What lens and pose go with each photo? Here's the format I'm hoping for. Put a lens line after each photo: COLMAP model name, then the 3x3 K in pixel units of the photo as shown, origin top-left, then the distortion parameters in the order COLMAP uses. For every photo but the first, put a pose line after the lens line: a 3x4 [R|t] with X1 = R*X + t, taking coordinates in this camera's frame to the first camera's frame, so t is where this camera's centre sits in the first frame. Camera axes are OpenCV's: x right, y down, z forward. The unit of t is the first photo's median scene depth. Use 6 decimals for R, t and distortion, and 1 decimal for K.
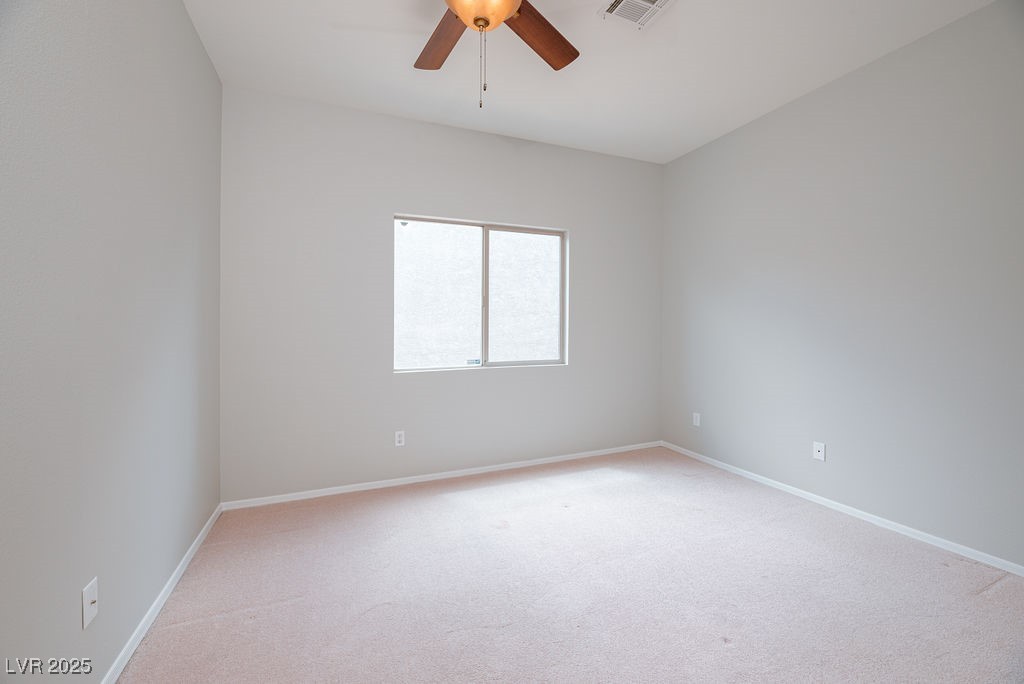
lens RADIAL K [[420.7, 0, 512.7], [0, 420.7, 341.8], [0, 0, 1]] dist [-0.000319, -0.000033]
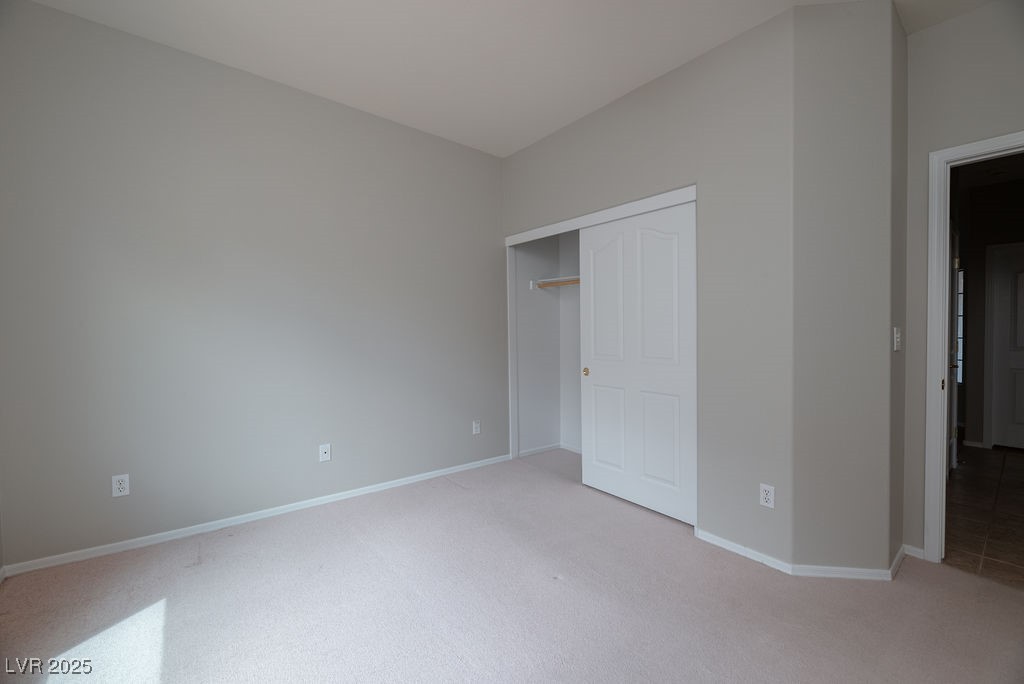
lens RADIAL K [[420.7, 0, 511.8], [0, 420.7, 339.0], [0, 0, 1]] dist [-0.000319, -0.000033]
pose [[-0.279612, -0.012058, 0.960037, -0.295741], [0.026460, 0.999445, 0.020259, -0.022194], [-0.959748, 0.031067, -0.279138, 0.631625]]
